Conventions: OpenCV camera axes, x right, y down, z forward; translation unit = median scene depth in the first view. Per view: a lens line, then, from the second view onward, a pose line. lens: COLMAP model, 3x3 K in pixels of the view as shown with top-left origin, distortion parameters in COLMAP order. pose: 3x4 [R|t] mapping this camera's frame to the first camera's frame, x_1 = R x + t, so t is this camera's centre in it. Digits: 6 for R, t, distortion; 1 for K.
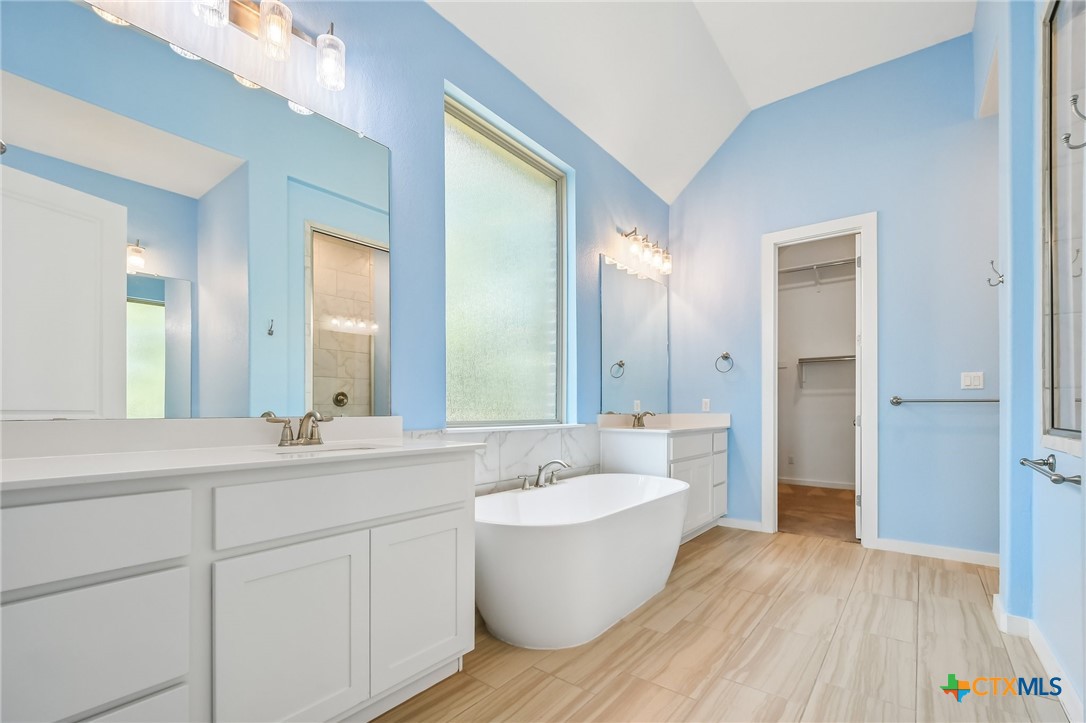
lens RADIAL K [[480.0, 0, 543.5], [0, 480.0, 403.4], [0, 0, 1]] dist [0.000529, 0.000033]
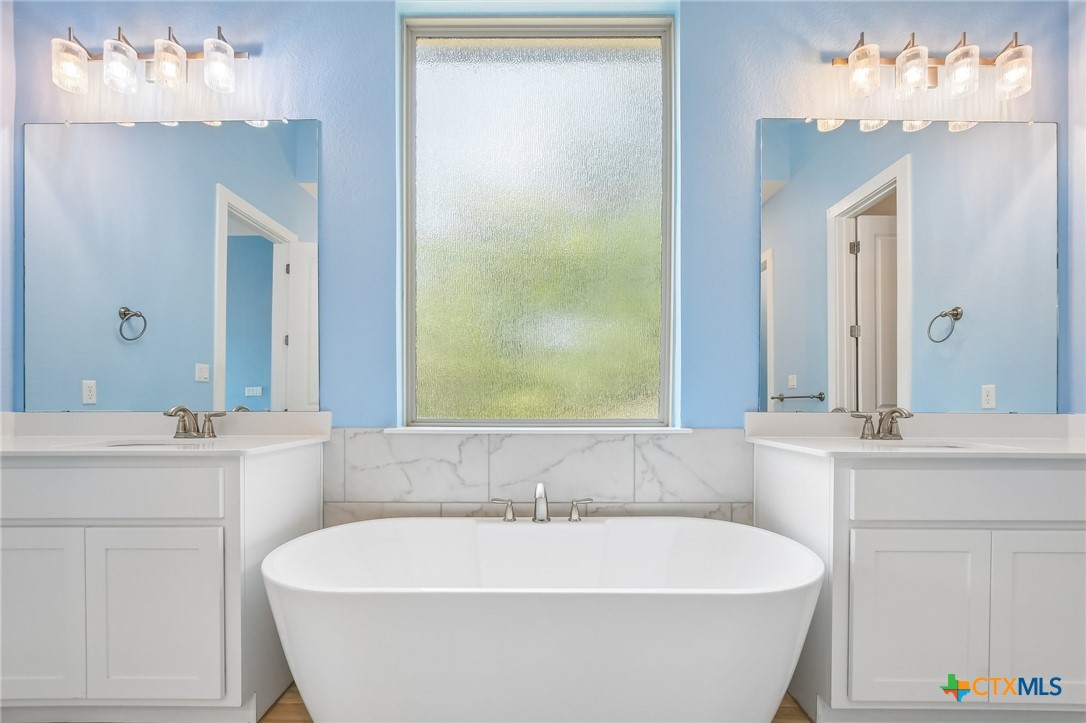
lens RADIAL K [[480.0, 0, 543.5], [0, 480.0, 403.4], [0, 0, 1]] dist [0.000529, 0.000033]
pose [[0.615066, -0.001723, -0.788474, 0.479215], [0.012314, 0.999897, 0.007421, 0.006358], [0.788379, -0.014274, 0.615024, 0.554254]]
